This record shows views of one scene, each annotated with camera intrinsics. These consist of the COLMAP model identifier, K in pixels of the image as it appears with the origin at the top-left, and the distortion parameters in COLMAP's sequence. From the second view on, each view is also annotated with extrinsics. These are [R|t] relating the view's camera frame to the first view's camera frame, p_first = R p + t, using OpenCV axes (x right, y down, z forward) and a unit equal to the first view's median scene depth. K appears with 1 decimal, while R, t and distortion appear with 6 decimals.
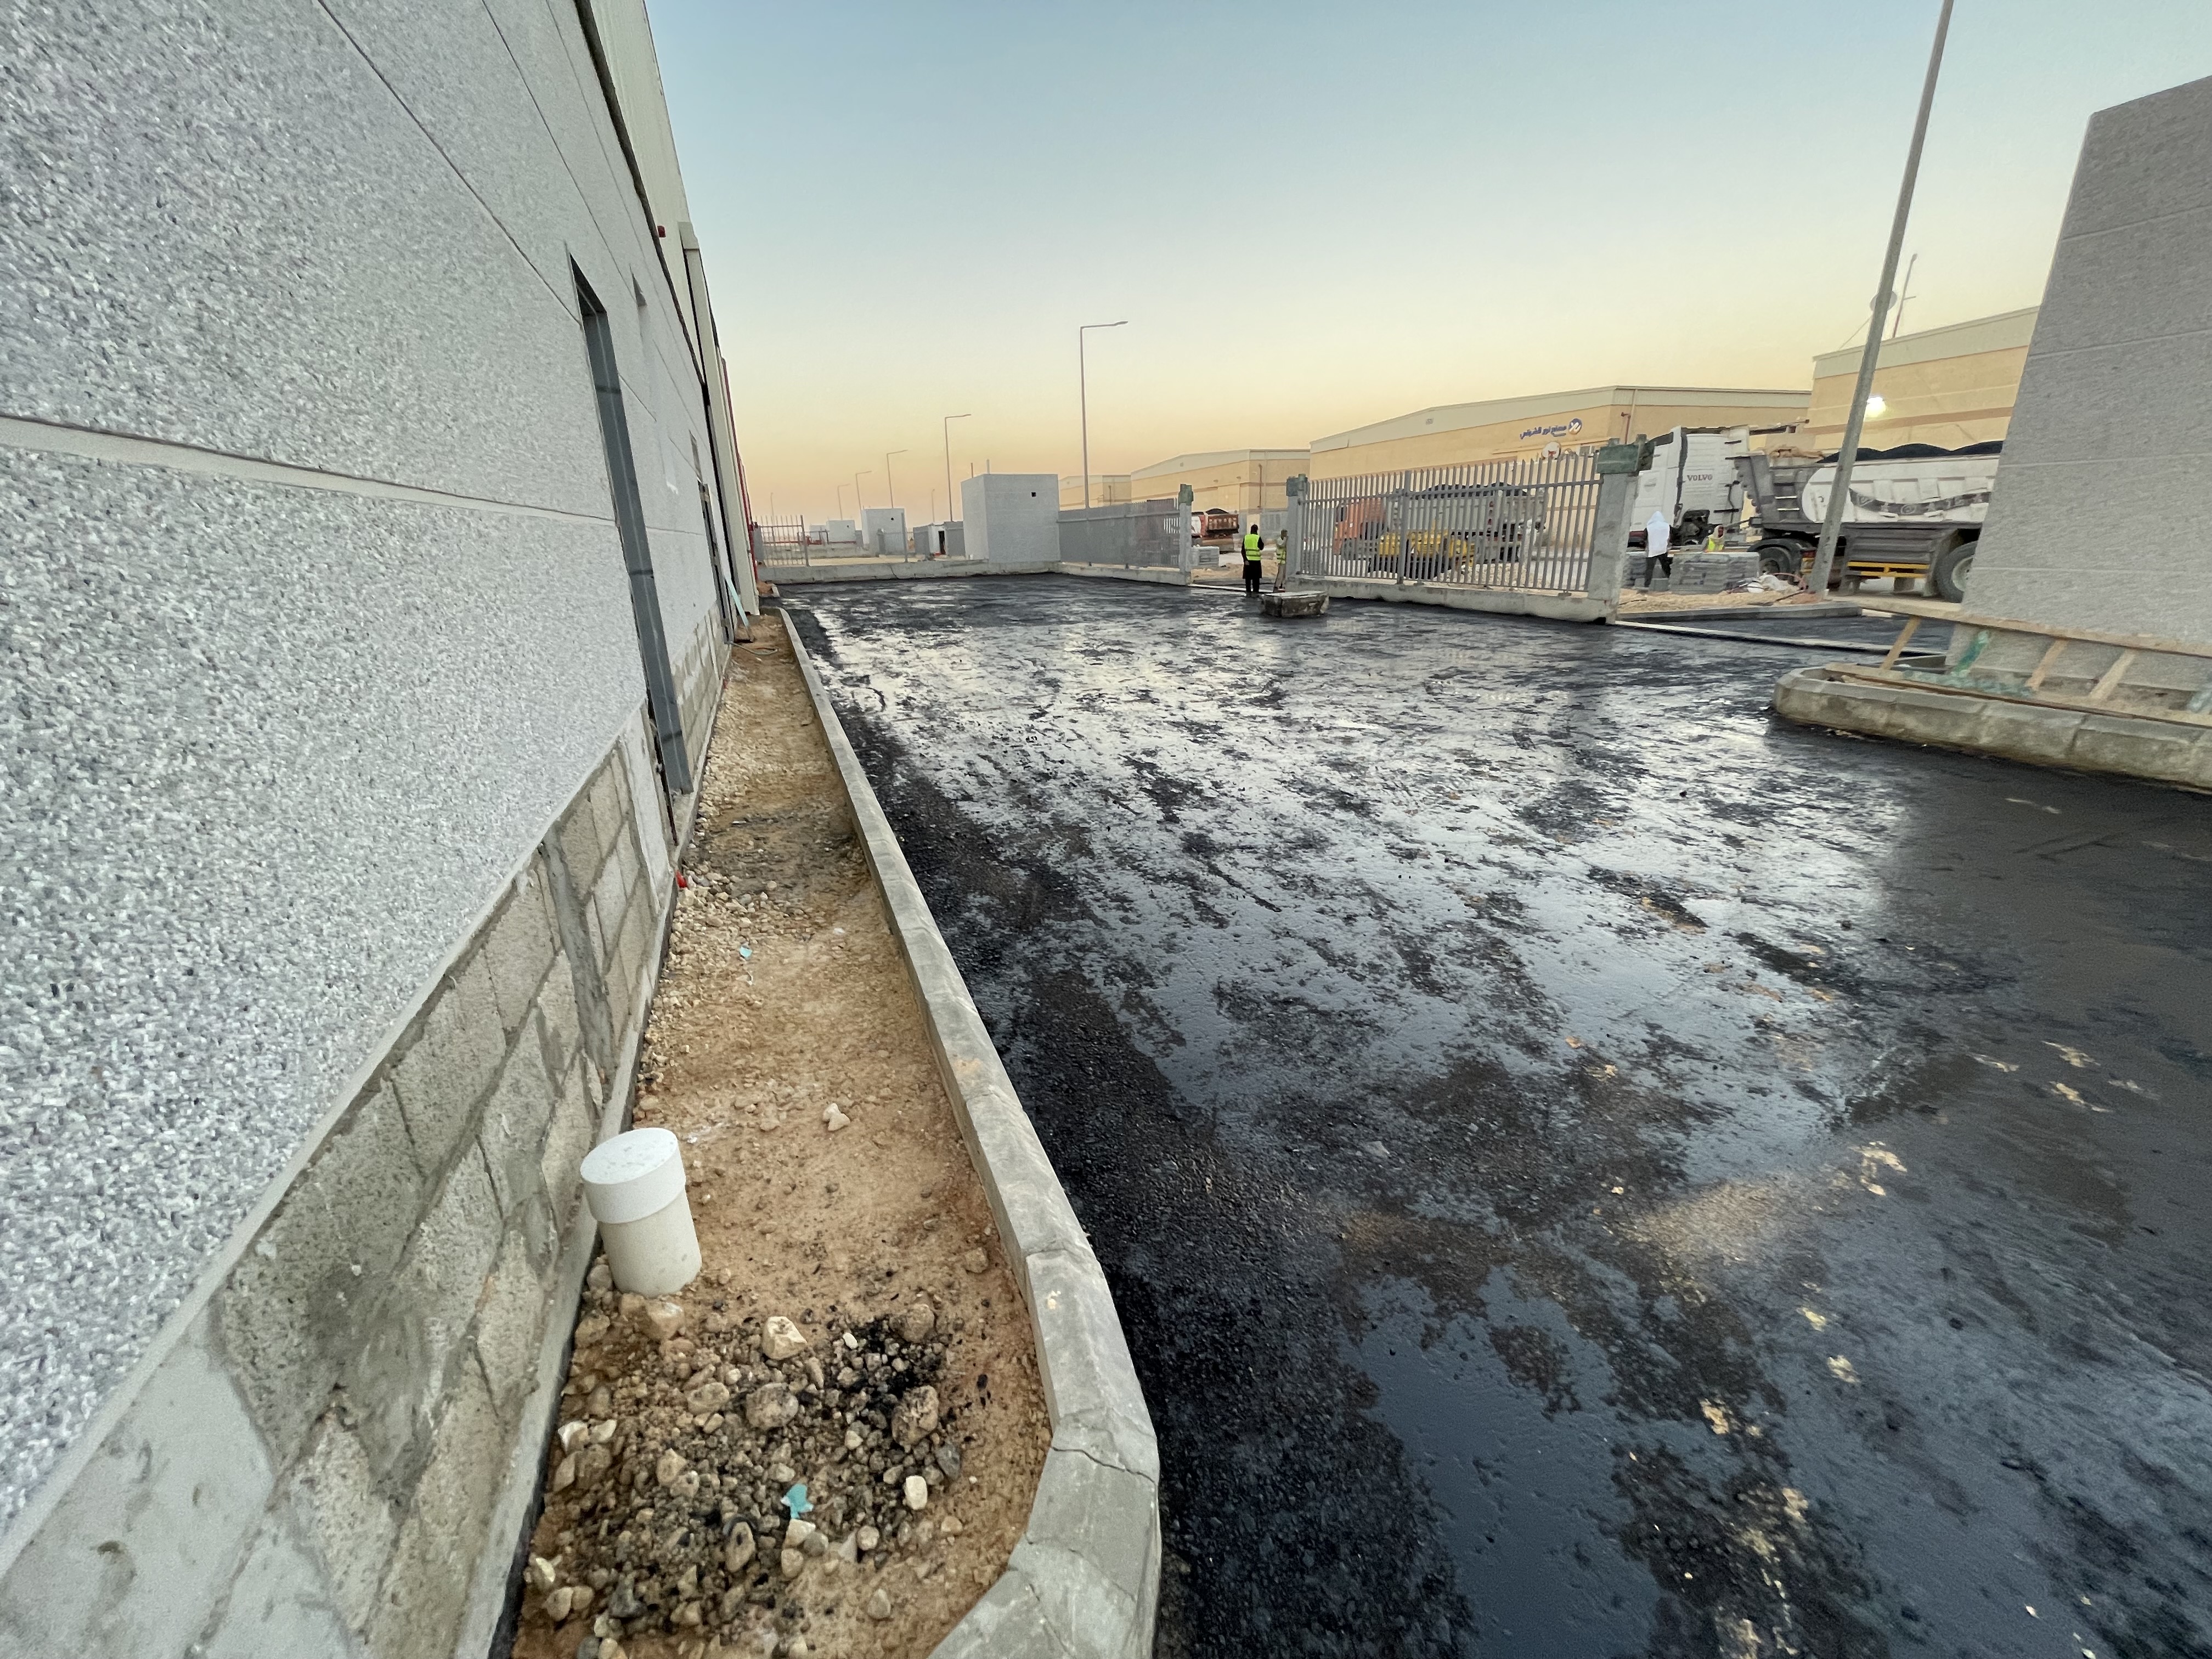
lens RADIAL K [[887.1, 0, 1106.0], [0, 887.1, 829.5], [0, 0, 1]] dist [0.001739, -0.000037]
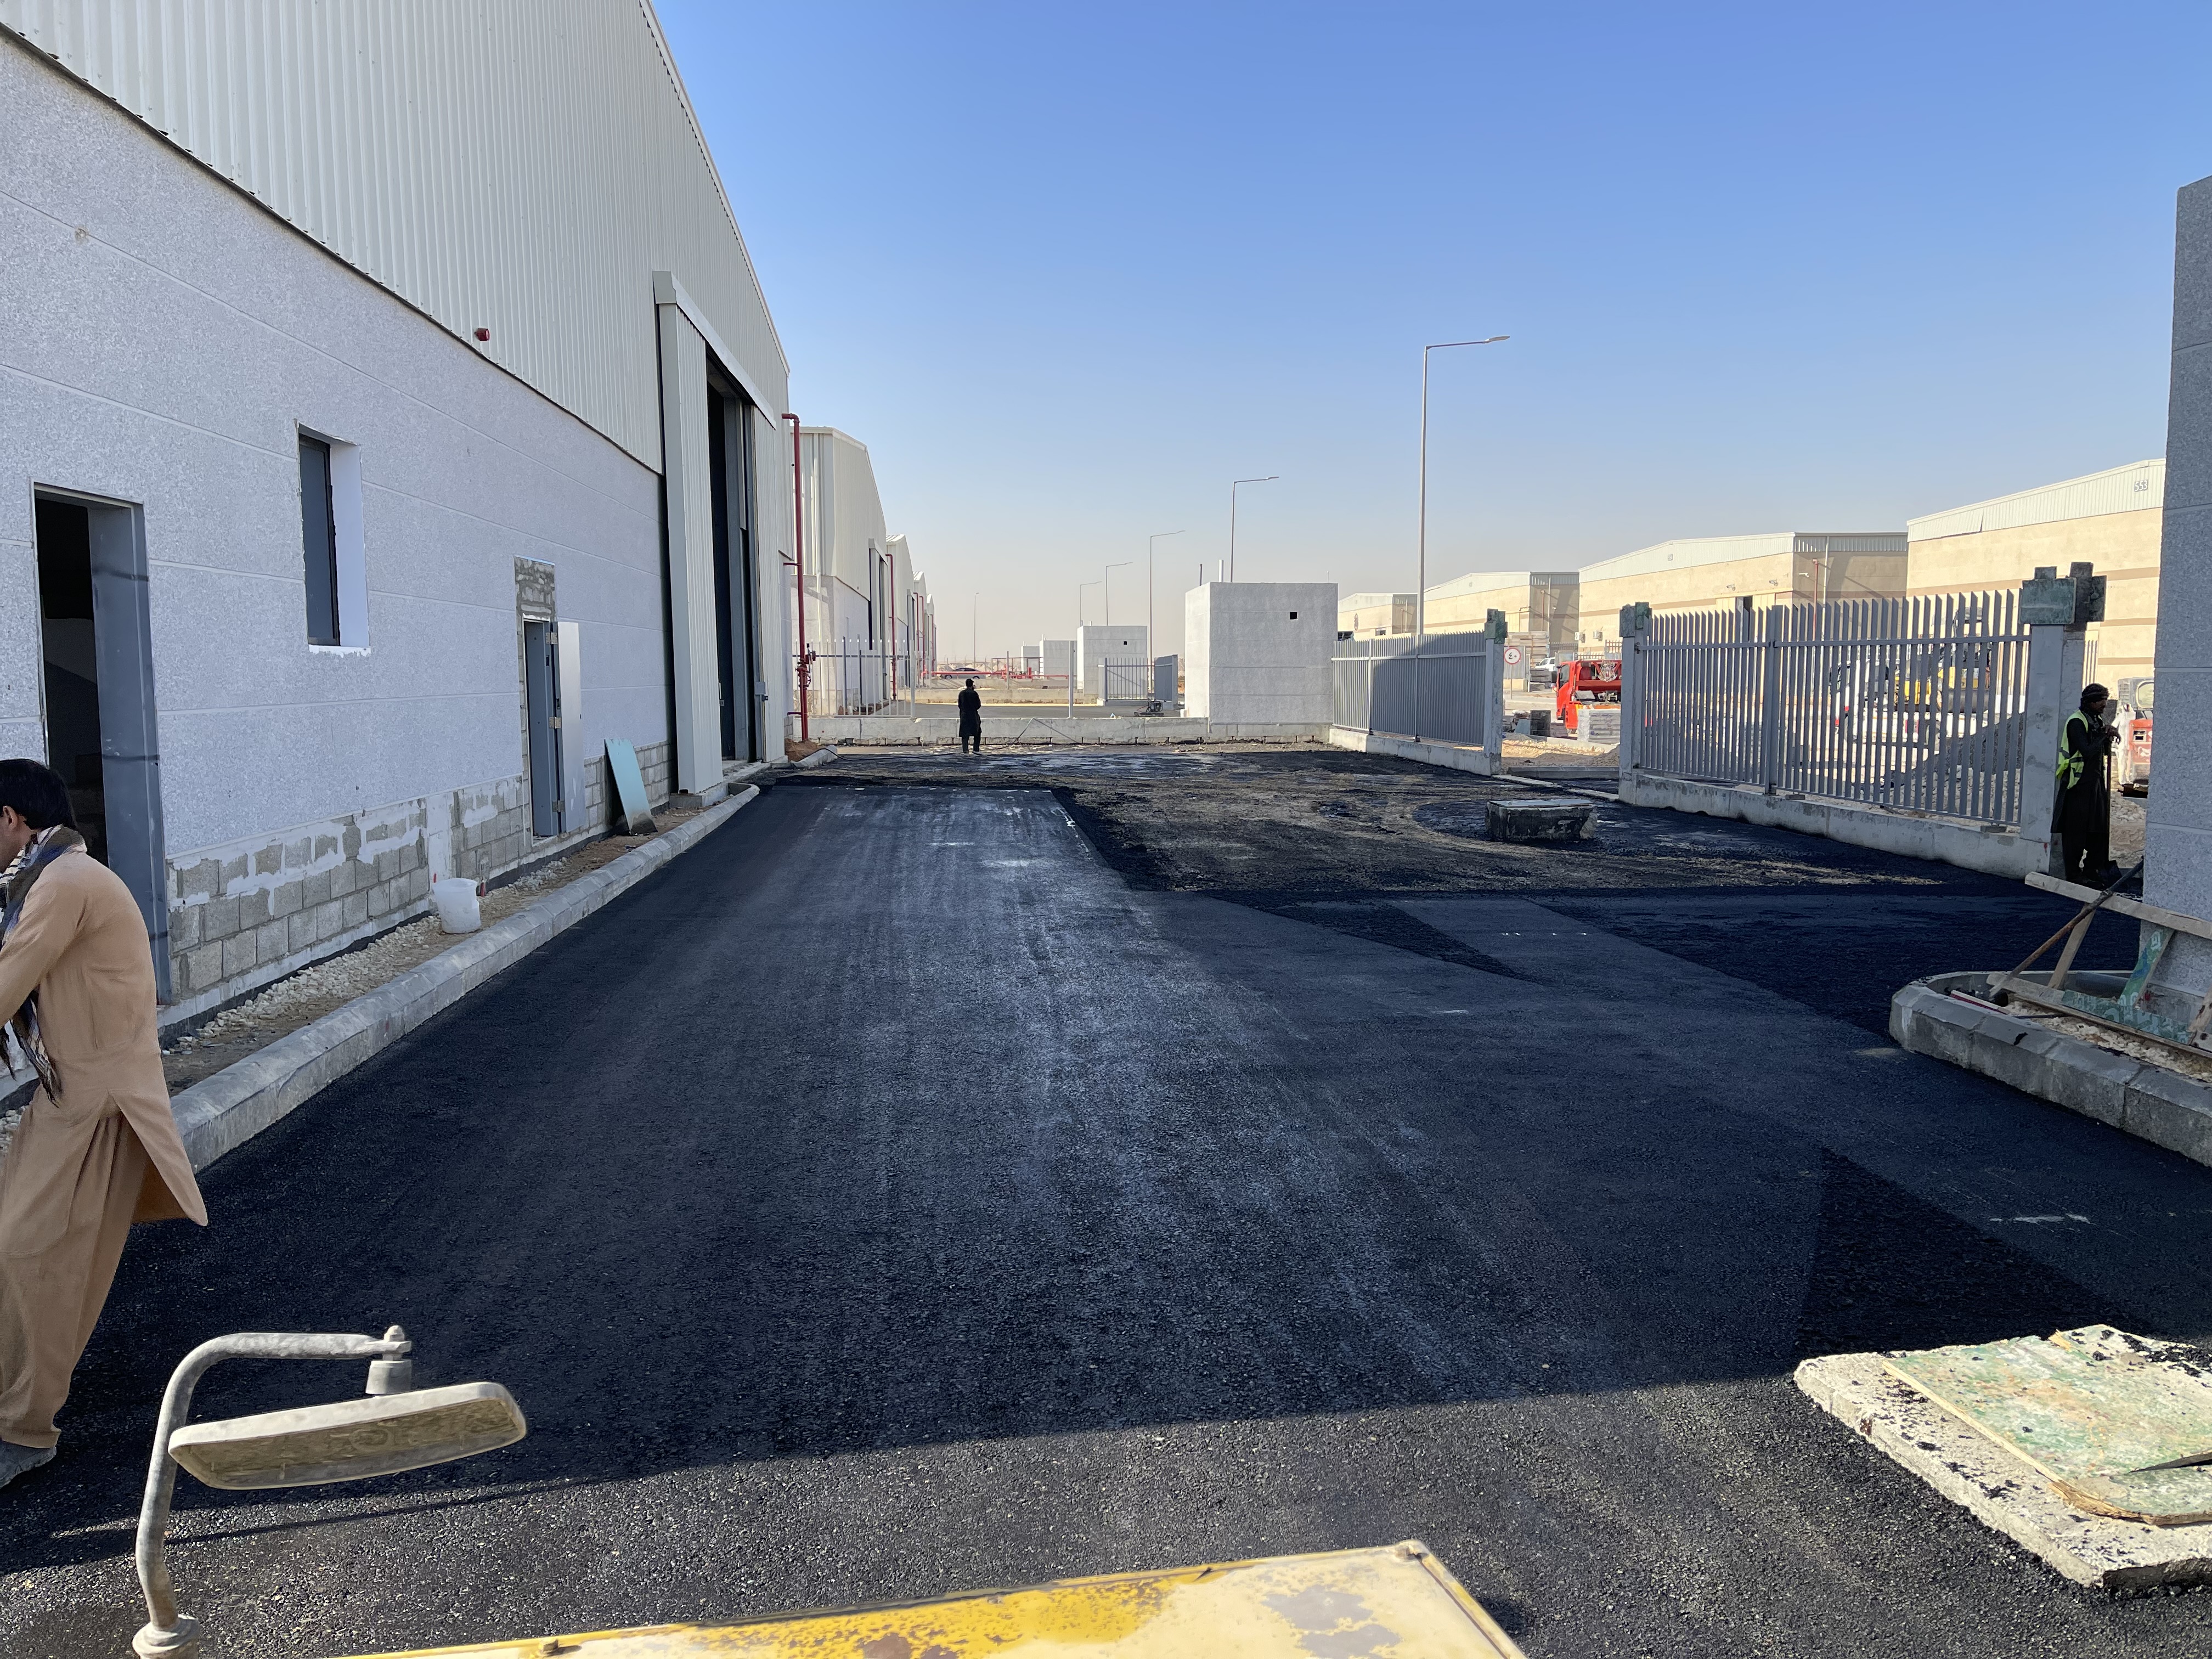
lens RADIAL K [[1658.3, 0, 1088.5], [0, 1658.3, 820.3], [0, 0, 1]] dist [0.042839, -0.063785]
pose [[0.962055, 0.048078, -0.268588, 0.759706], [-0.107757, 0.971286, -0.212112, 0.034173], [0.250678, 0.233005, 0.939611, -0.350639]]
